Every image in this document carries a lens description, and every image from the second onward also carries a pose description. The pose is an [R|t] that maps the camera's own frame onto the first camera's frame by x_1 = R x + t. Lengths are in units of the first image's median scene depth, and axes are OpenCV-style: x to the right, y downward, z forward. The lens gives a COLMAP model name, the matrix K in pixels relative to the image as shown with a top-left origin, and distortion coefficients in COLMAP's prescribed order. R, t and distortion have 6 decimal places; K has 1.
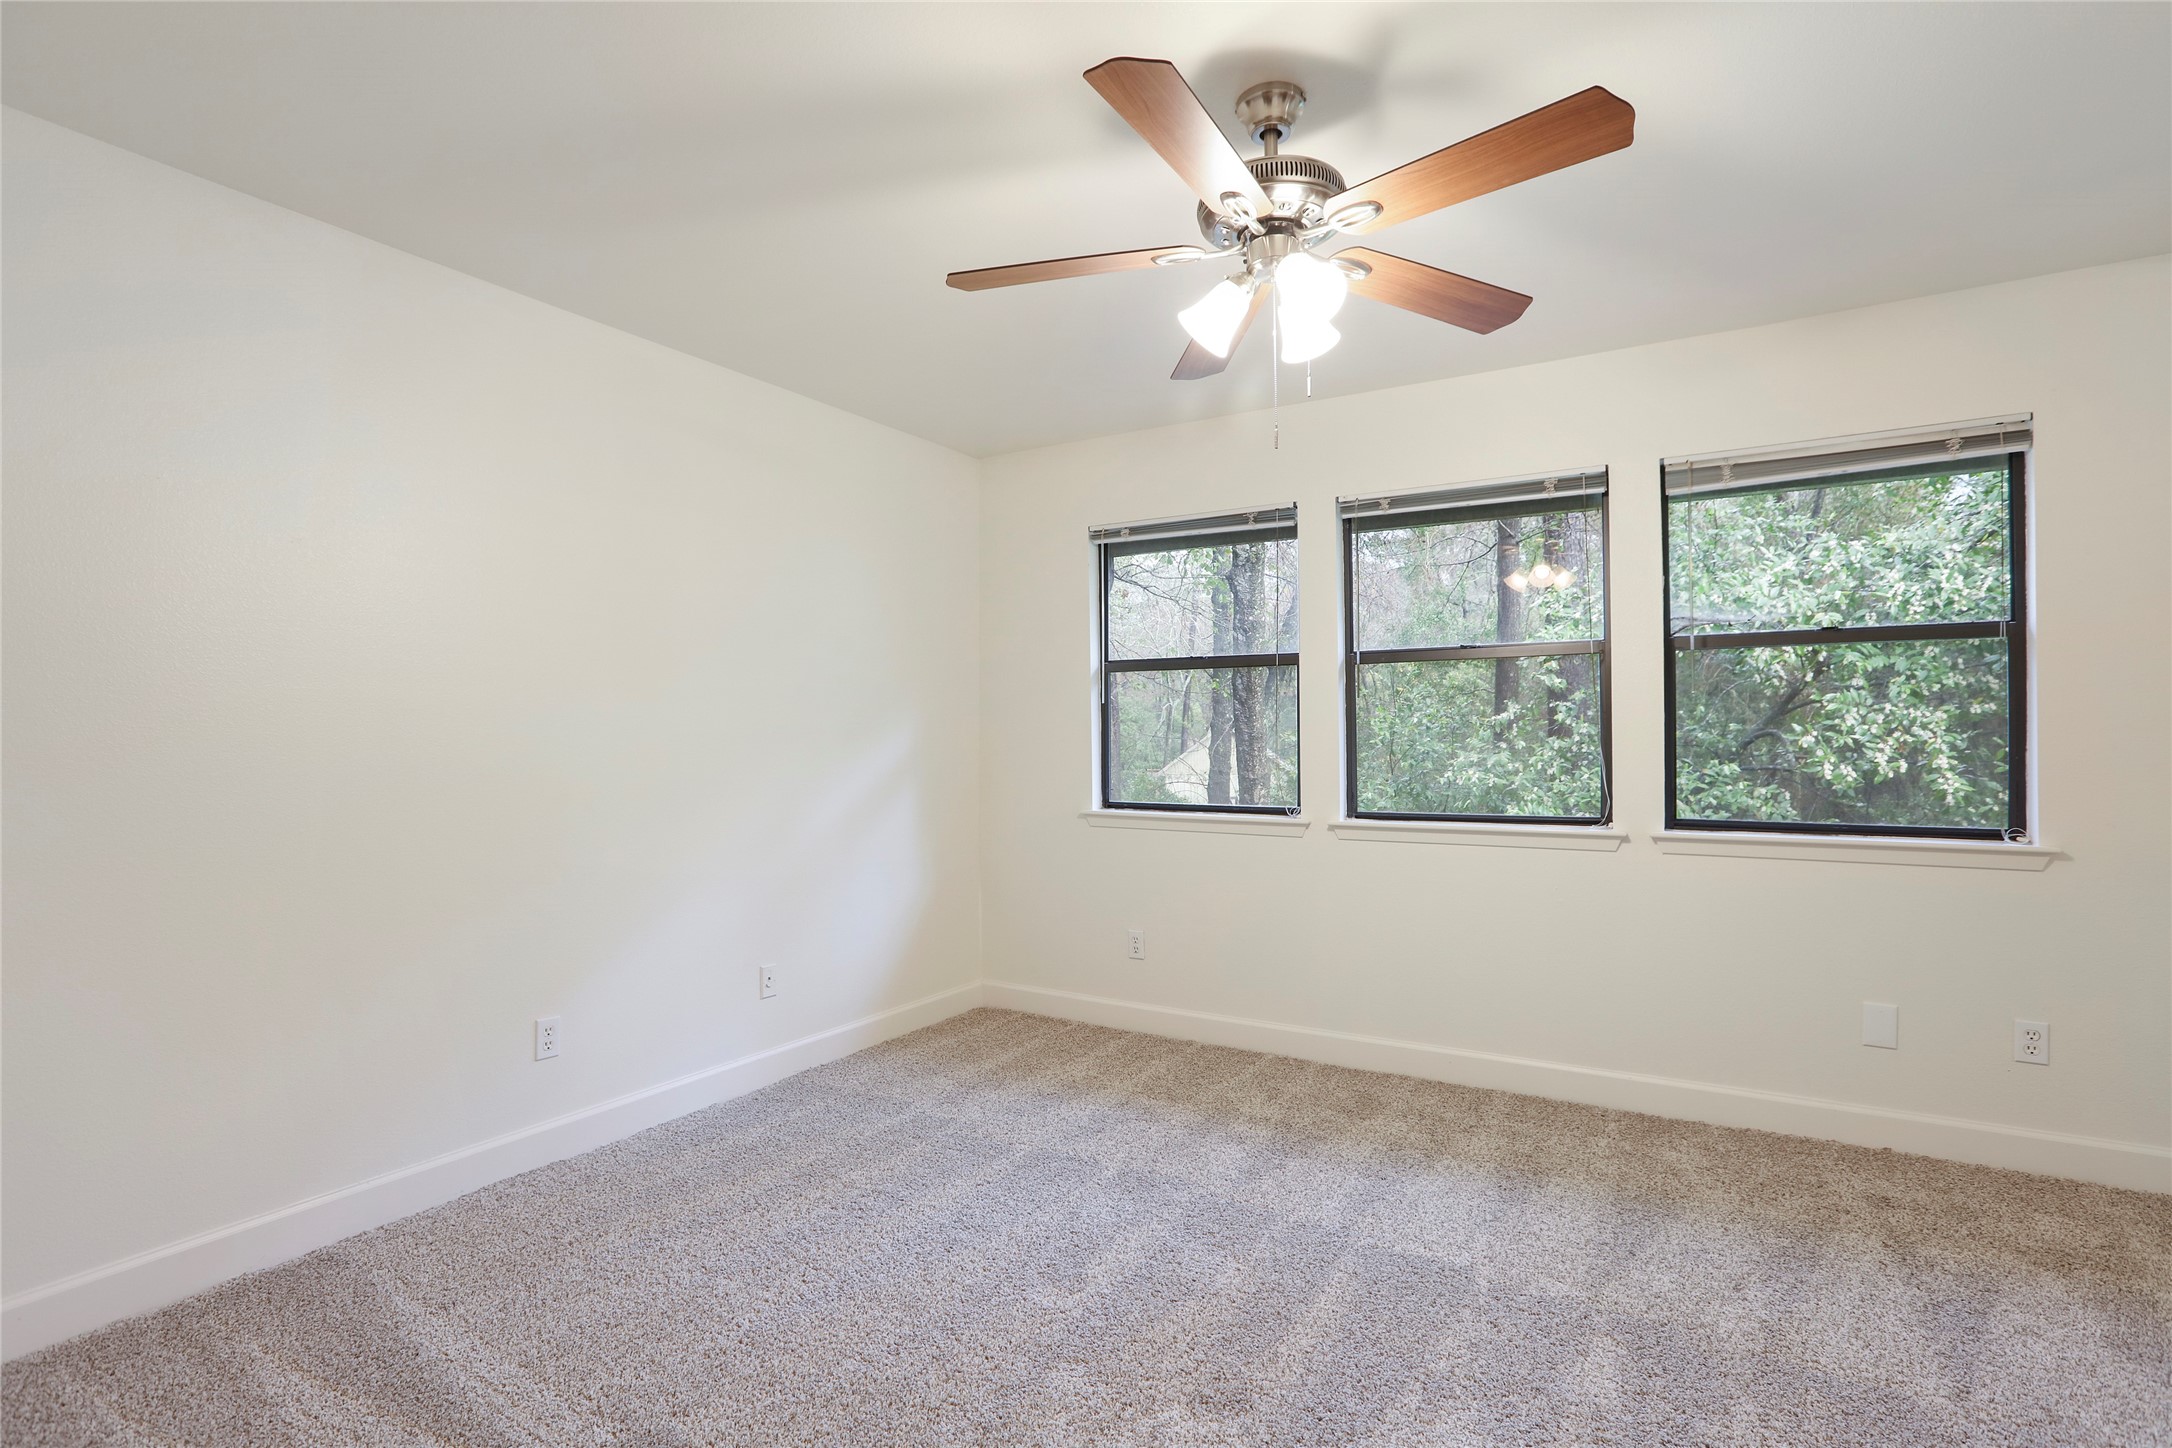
lens RADIAL K [[1023.4, 0, 1090.8], [0, 1023.4, 726.4], [0, 0, 1]] dist [-0.012233, 0.001531]
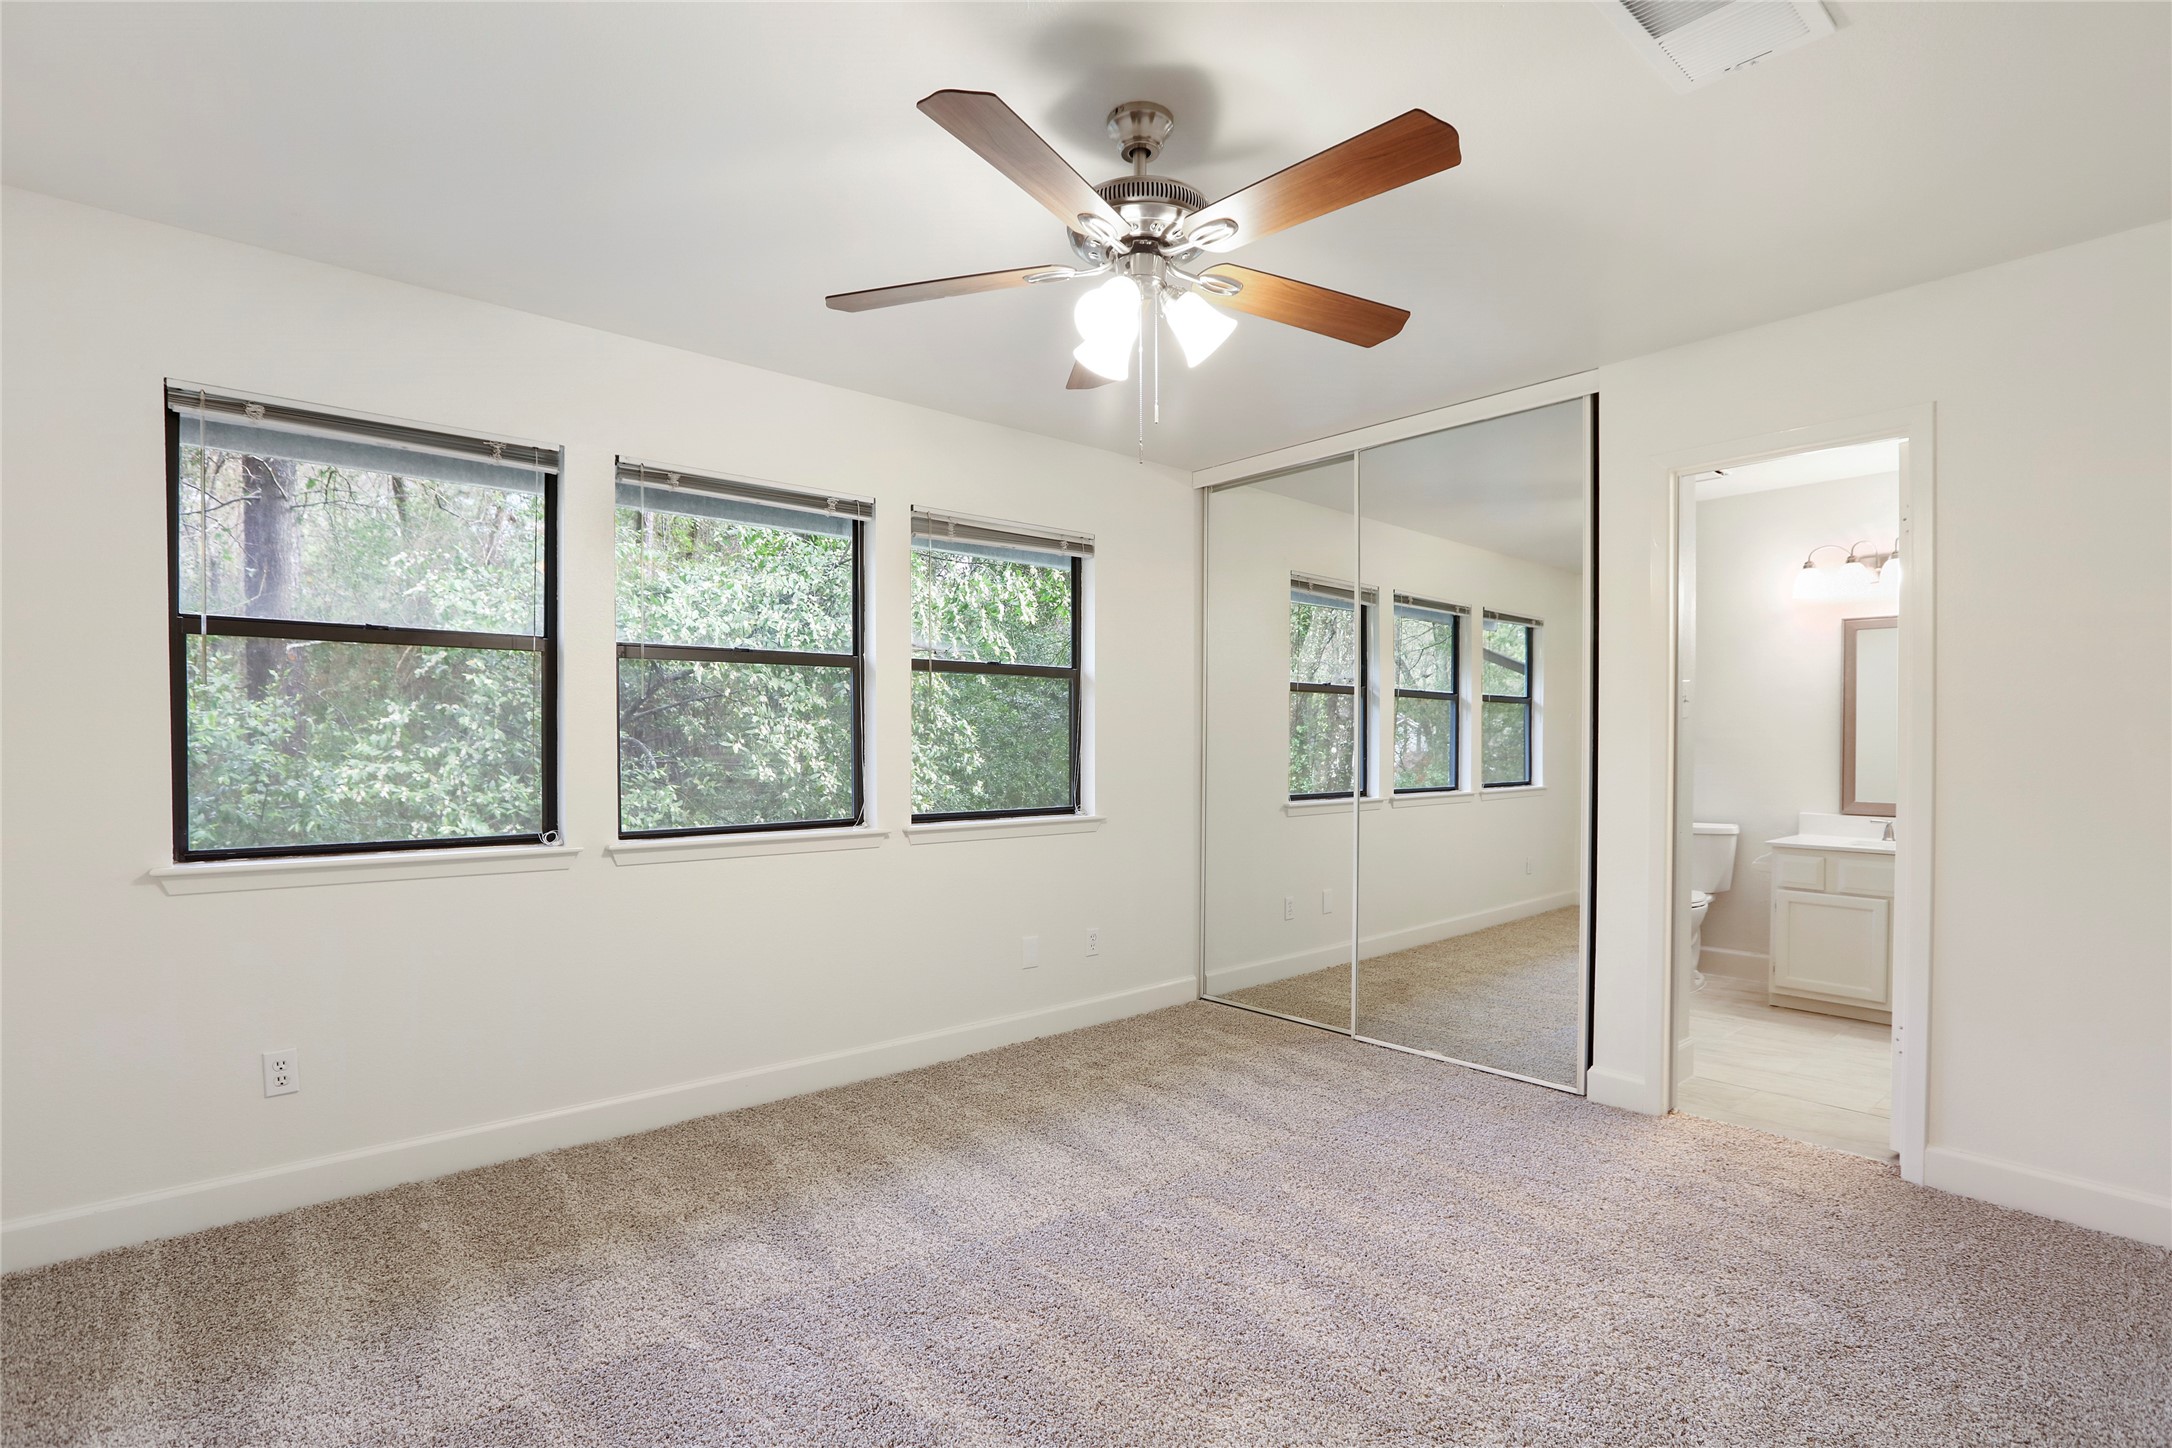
lens RADIAL K [[1023.4, 0, 1090.6], [0, 1023.4, 745.2], [0, 0, 1]] dist [-0.012233, 0.001531]
pose [[0.338536, 0.000899, 0.940953, -0.413995], [-0.012453, 0.999916, 0.003525, 0.003801], [-0.940871, -0.012911, 0.338519, 0.360529]]
